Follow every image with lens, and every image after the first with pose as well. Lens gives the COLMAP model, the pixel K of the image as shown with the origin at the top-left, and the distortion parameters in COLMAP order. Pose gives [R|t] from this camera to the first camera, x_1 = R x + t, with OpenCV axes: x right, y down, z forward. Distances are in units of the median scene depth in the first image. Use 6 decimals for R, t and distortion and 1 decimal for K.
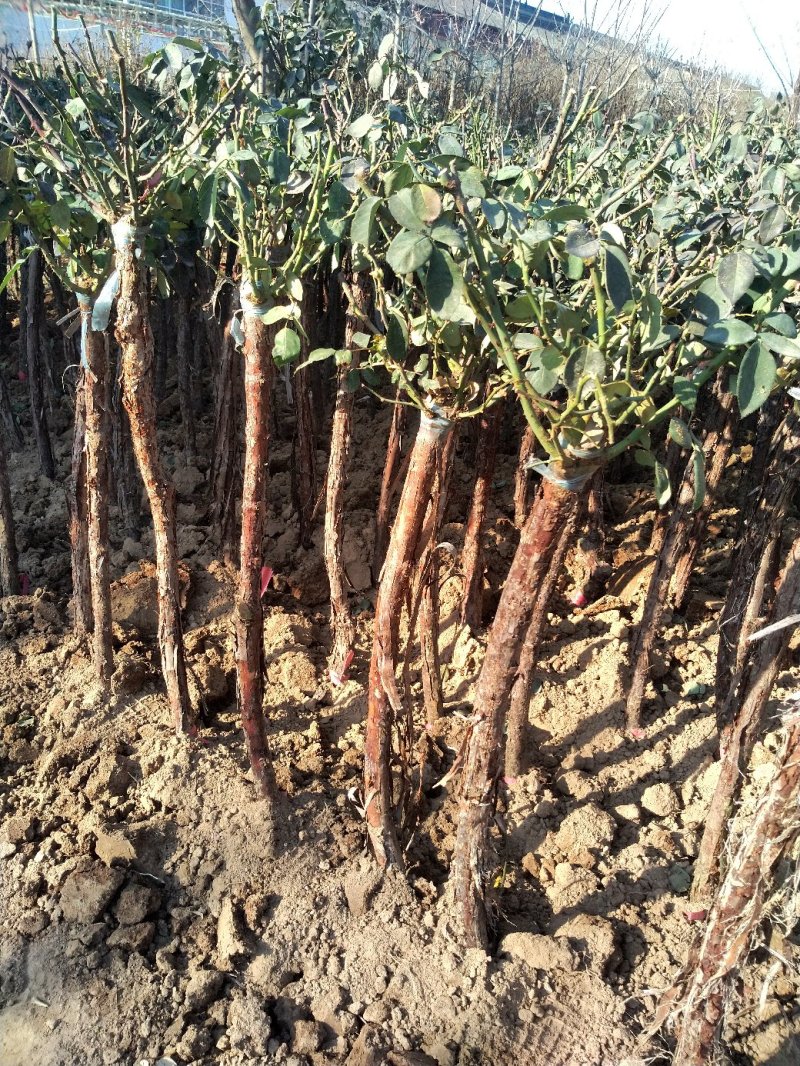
lens RADIAL K [[797.8, 0, 400.7], [0, 797.8, 530.5], [0, 0, 1]] dist [-0.004521, -0.004734]
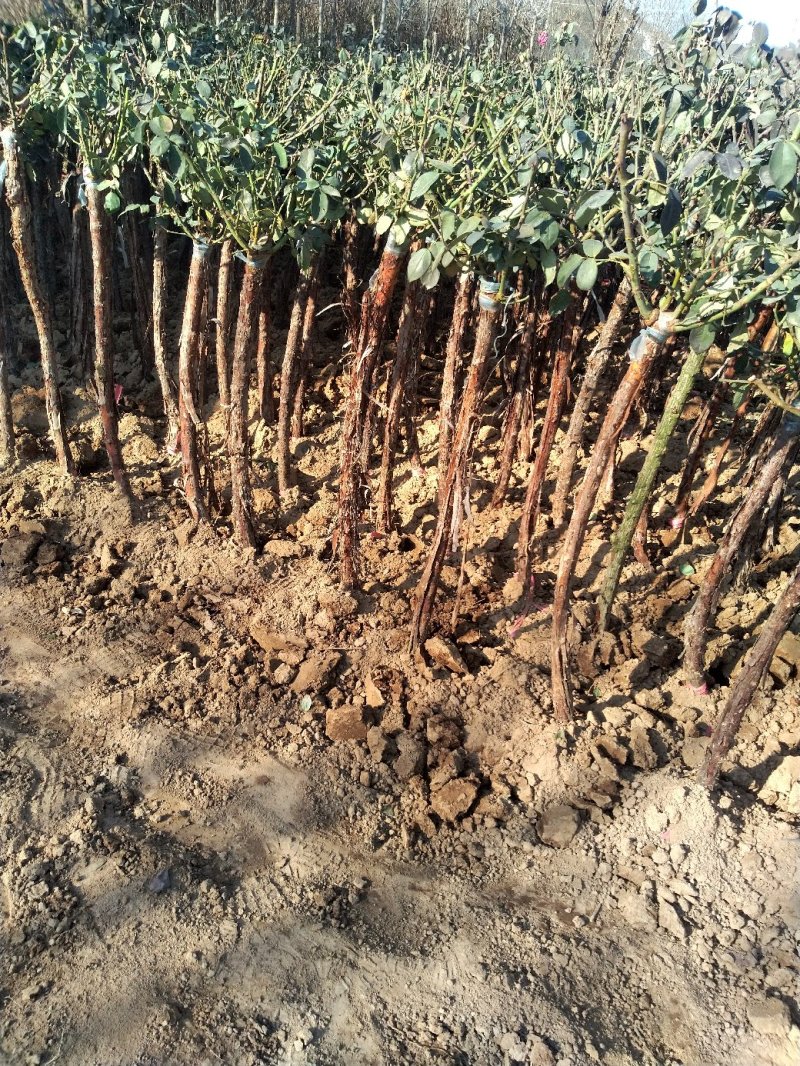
lens RADIAL K [[797.8, 0, 398.8], [0, 797.8, 535.7], [0, 0, 1]] dist [-0.004521, -0.004734]
pose [[0.986567, -0.061377, 0.151391, 0.145614], [0.046430, 0.993867, 0.100366, 0.301133], [-0.156623, -0.091988, 0.983365, -0.776168]]
